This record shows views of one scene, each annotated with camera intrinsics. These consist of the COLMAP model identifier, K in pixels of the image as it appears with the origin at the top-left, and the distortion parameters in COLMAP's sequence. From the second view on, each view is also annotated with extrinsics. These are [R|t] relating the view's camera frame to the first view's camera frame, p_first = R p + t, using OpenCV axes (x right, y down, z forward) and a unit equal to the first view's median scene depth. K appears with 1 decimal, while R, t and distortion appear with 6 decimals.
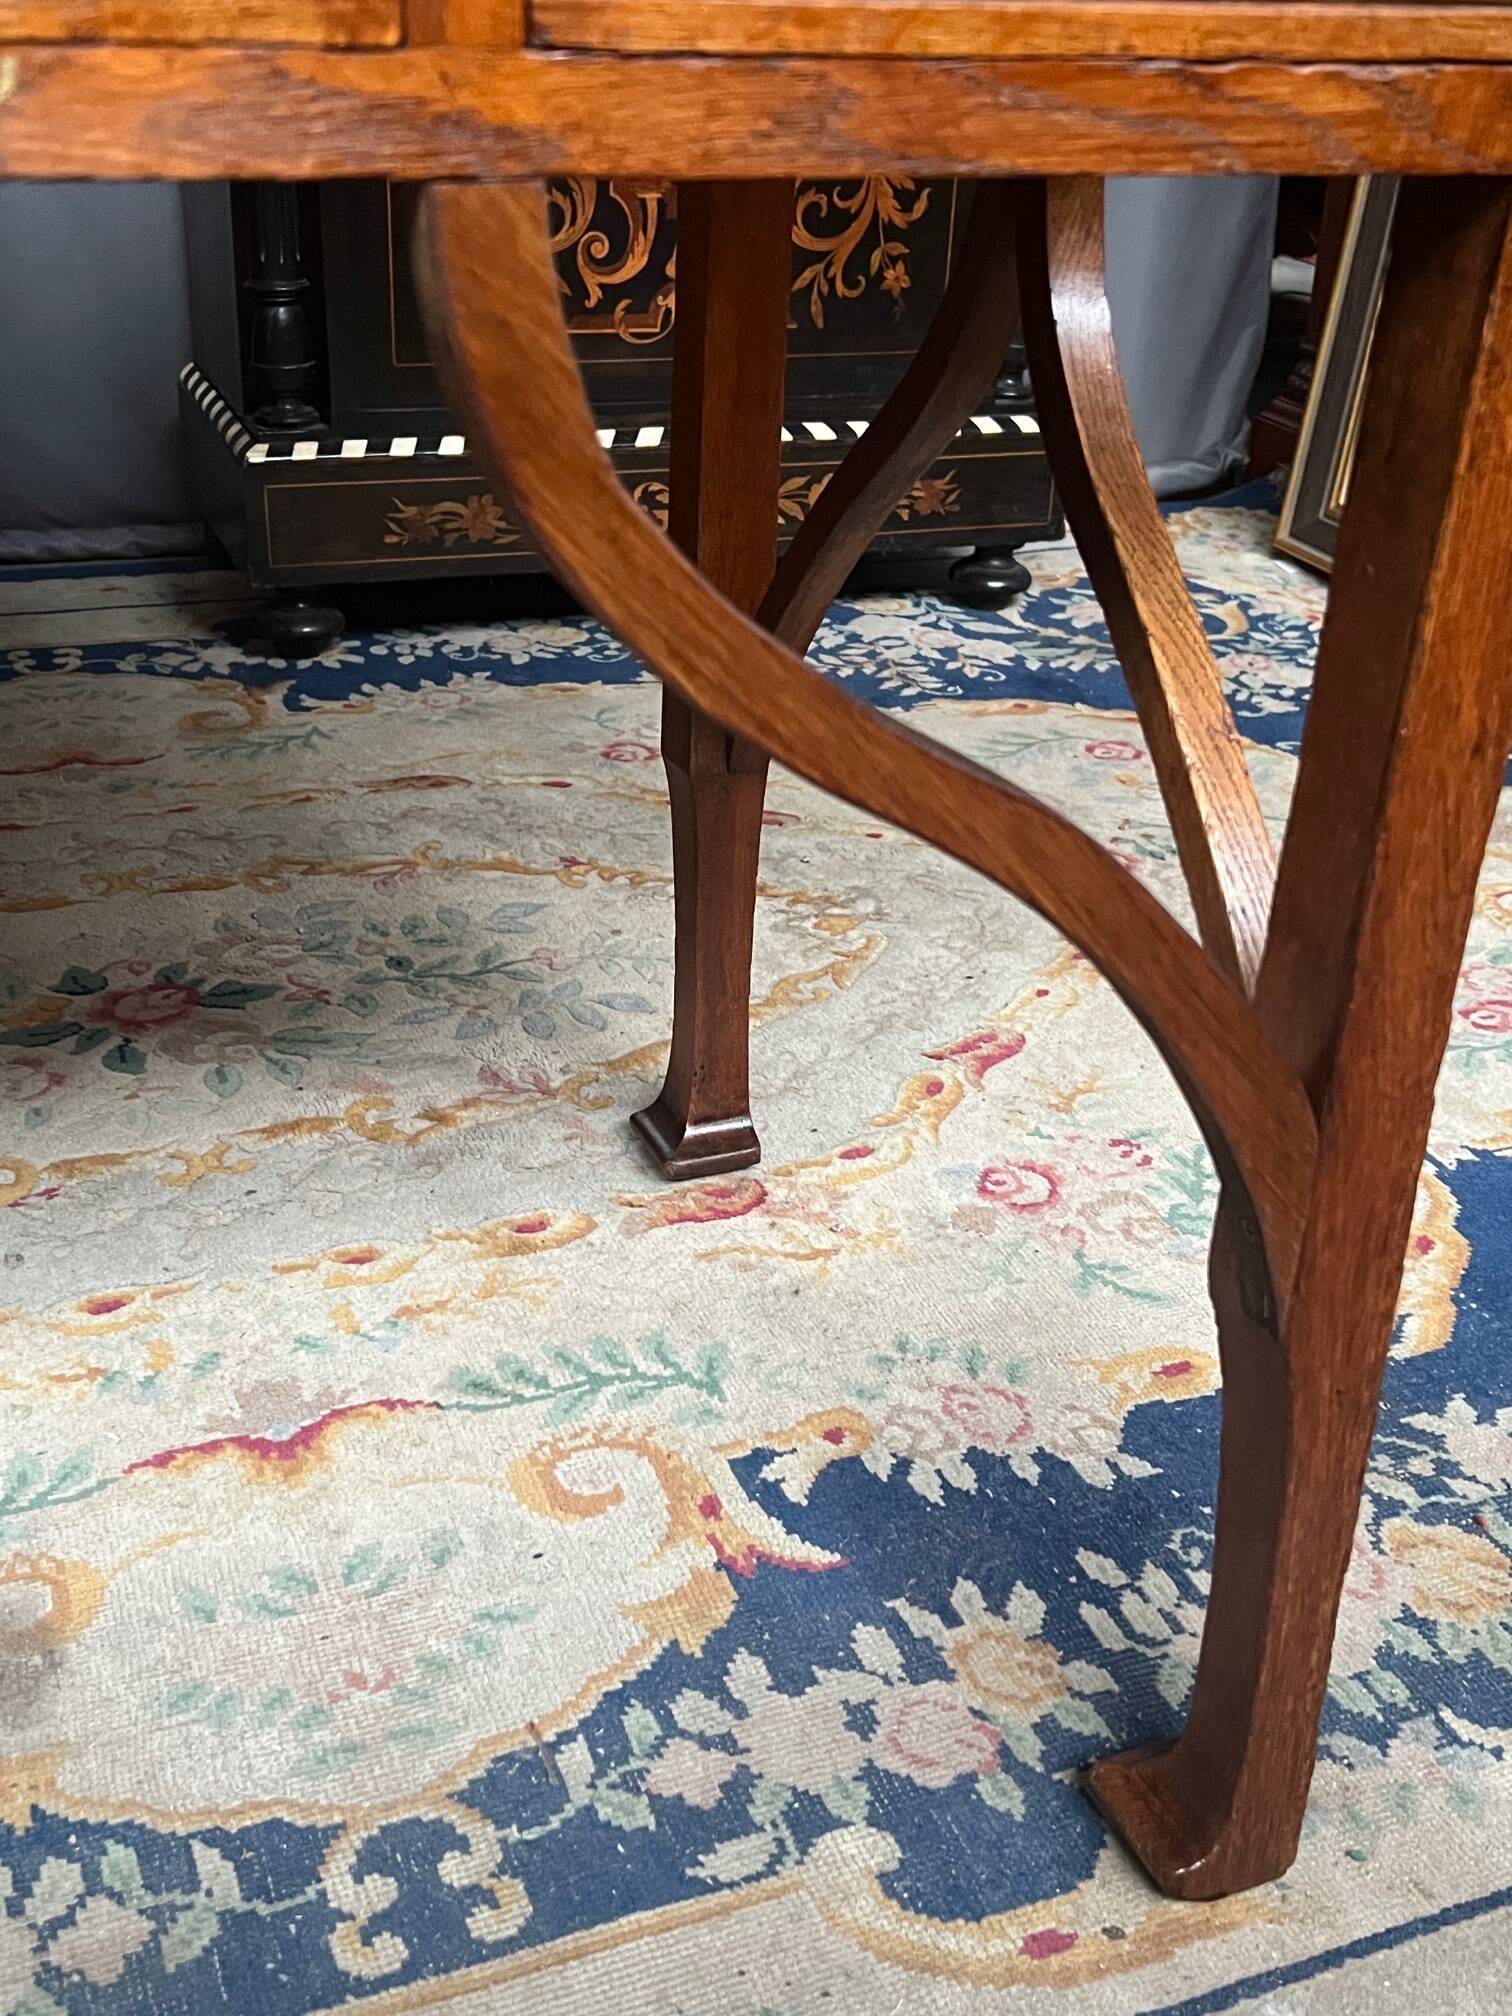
lens RADIAL K [[2114.7, 0, 740.1], [0, 2114.7, 977.9], [0, 0, 1]] dist [0.047468, 0.000000]
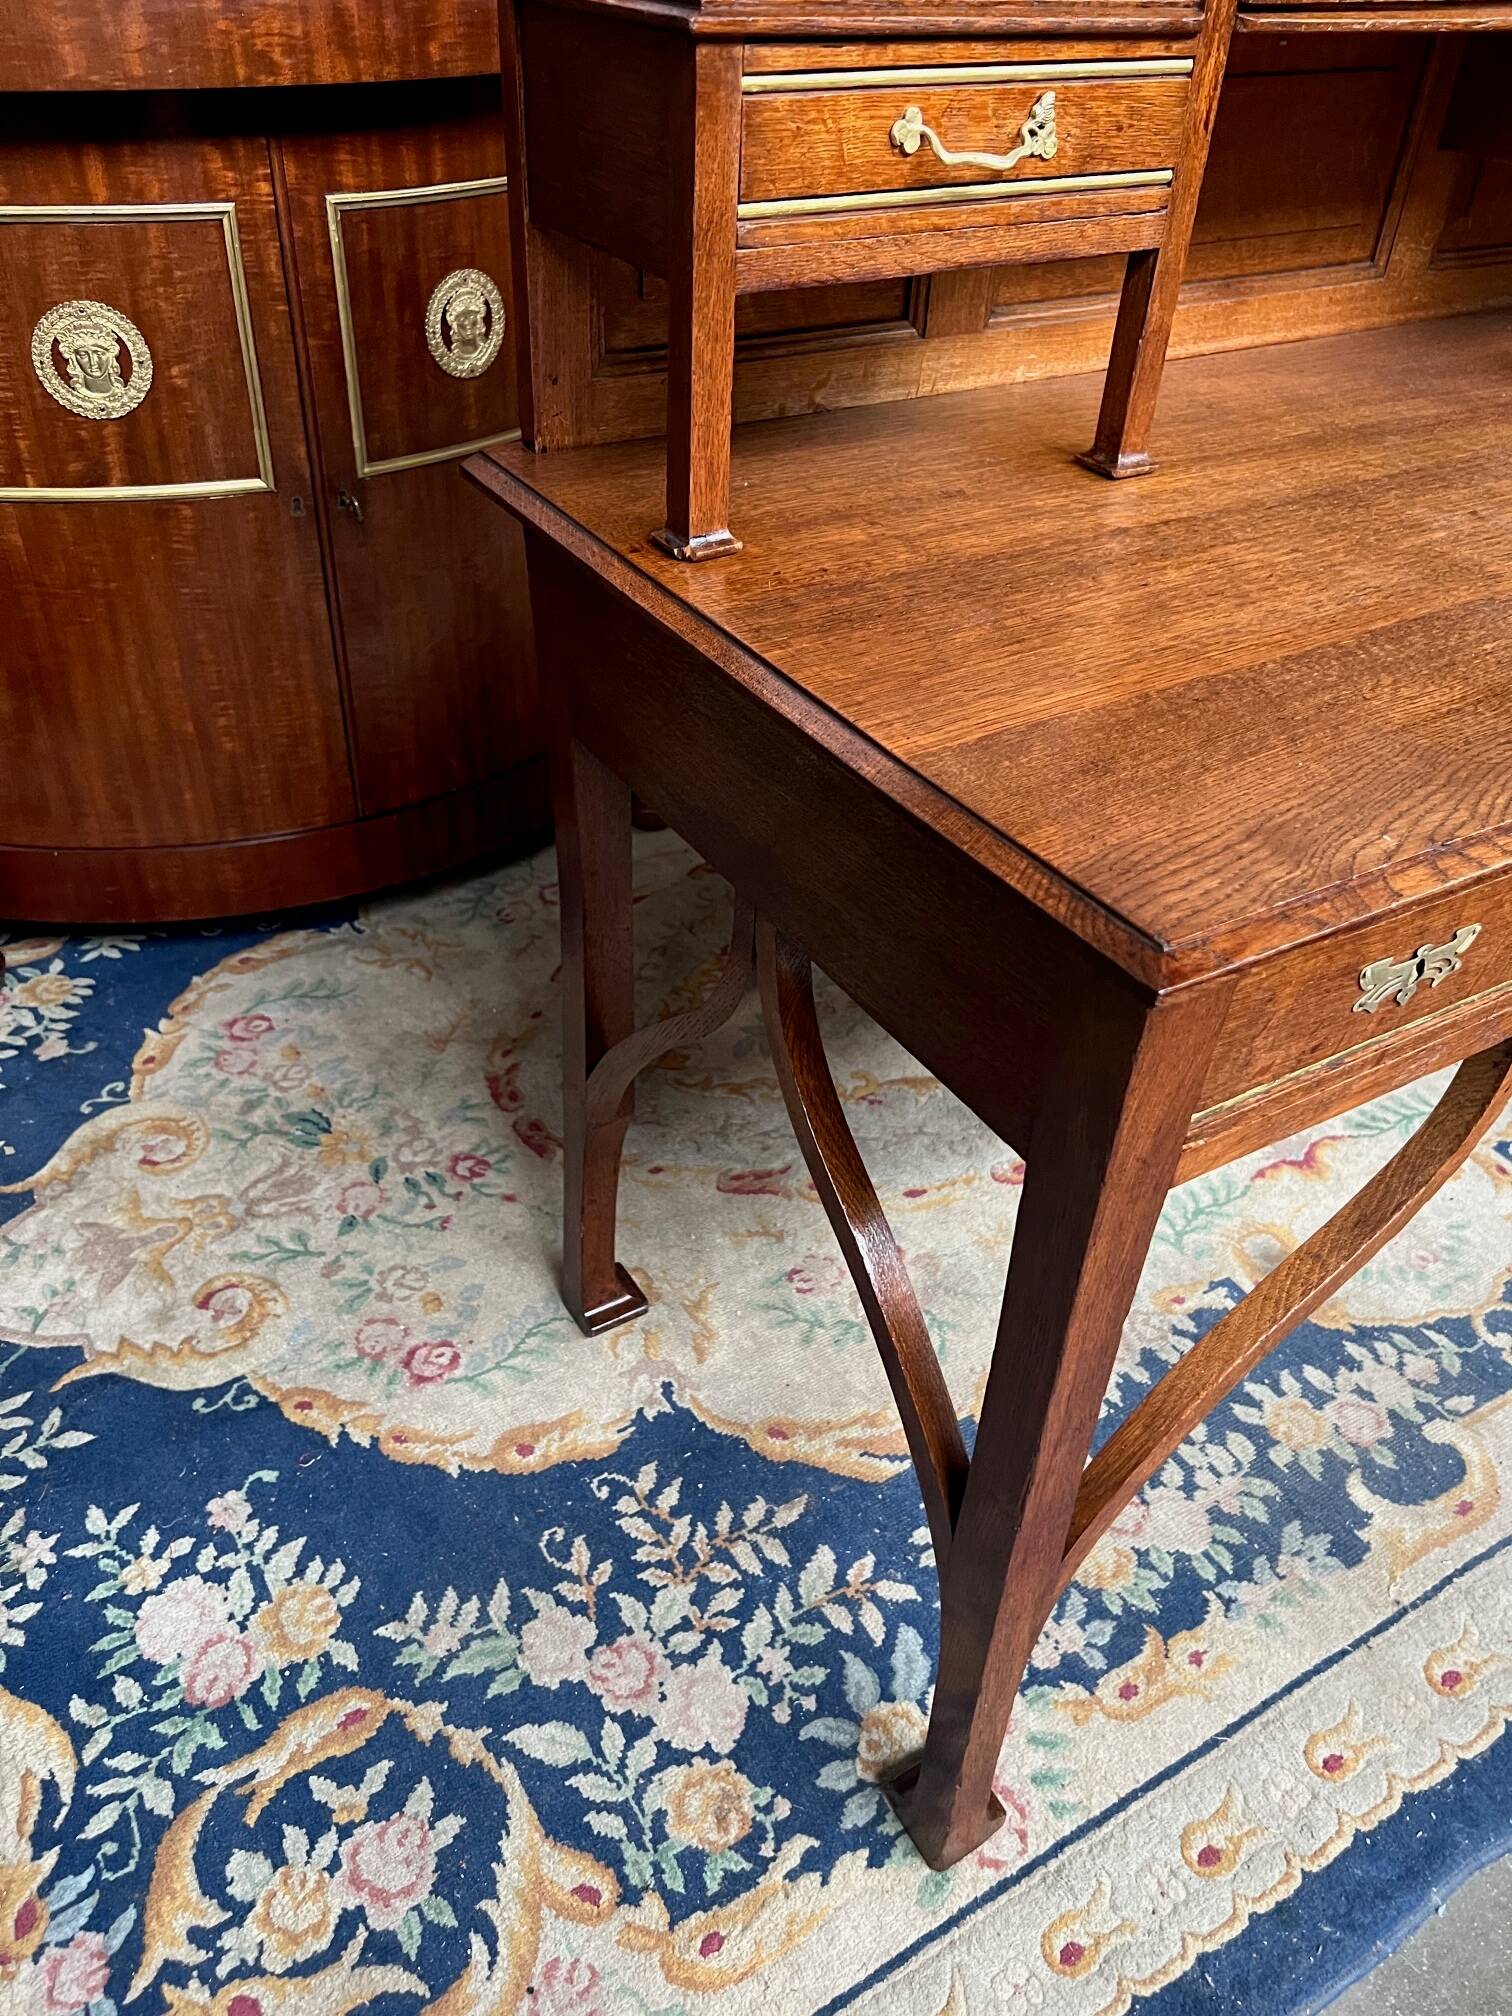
lens RADIAL K [[1506.1, 0, 742.6], [0, 1506.1, 1015.2], [0, 0, 1]] dist [0.036743, -0.039396]
pose [[0.988527, -0.098887, 0.114177, -0.919835], [0.075138, 0.977678, 0.196213, -0.271680], [-0.131032, -0.185383, 0.973891, -0.413740]]
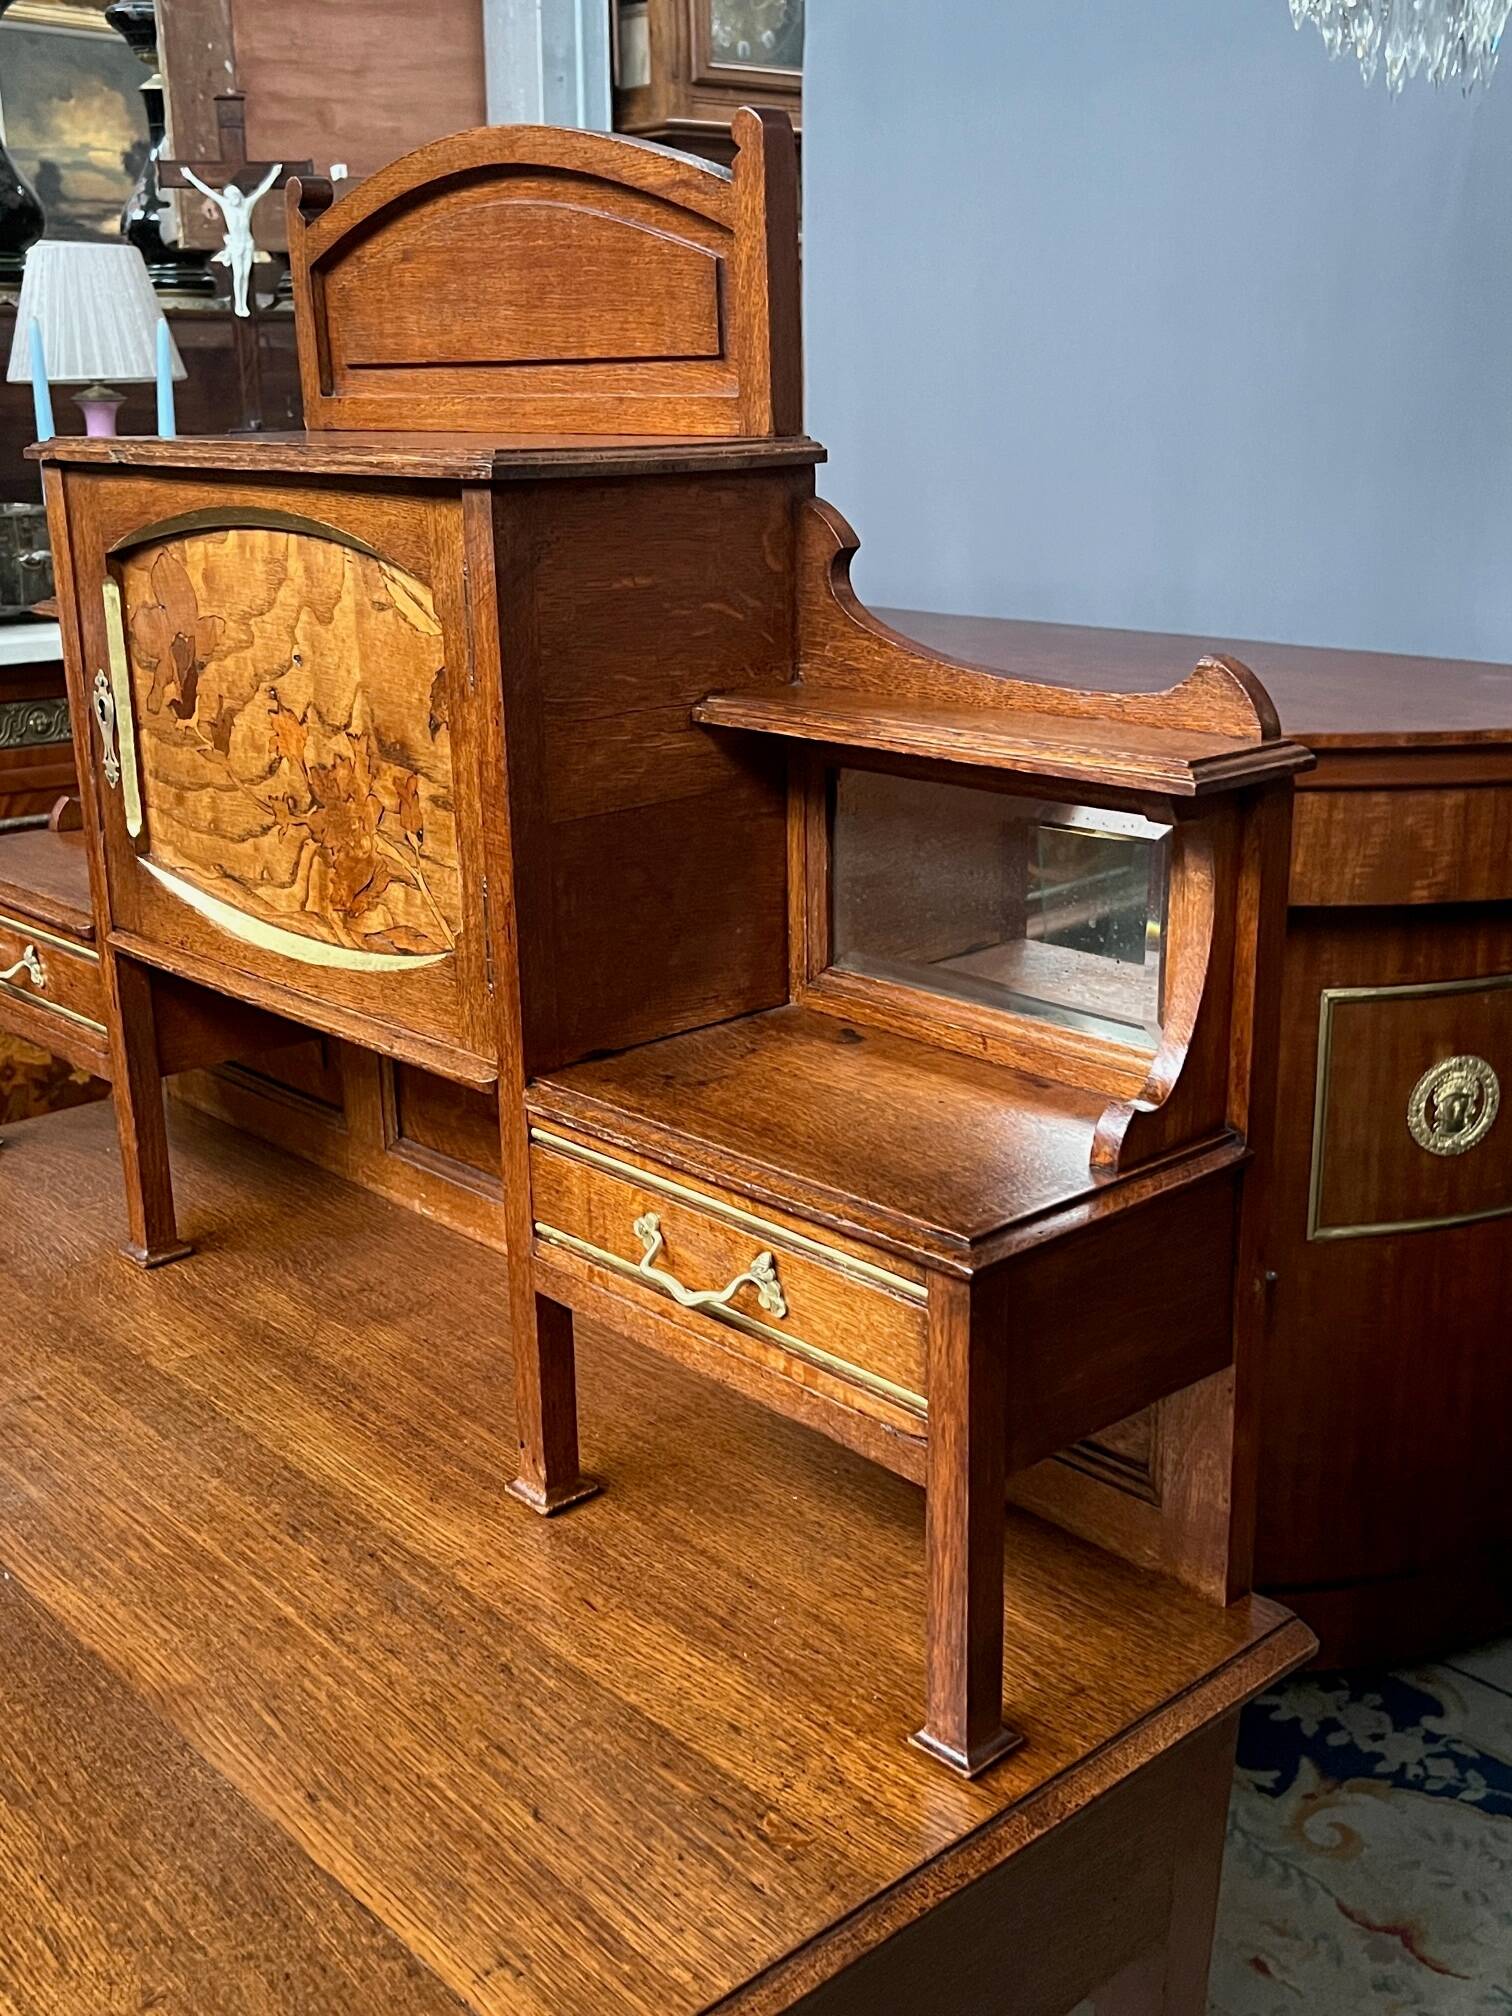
lens RADIAL K [[2114.7, 0, 744.0], [0, 2114.7, 1012.7], [0, 0, 1]] dist [0.047468, 0.000000]
pose [[0.339922, 0.225134, -0.913109, 0.775047], [-0.412564, 0.908209, 0.070341, -0.790051], [0.845130, 0.352806, 0.401602, 0.186198]]
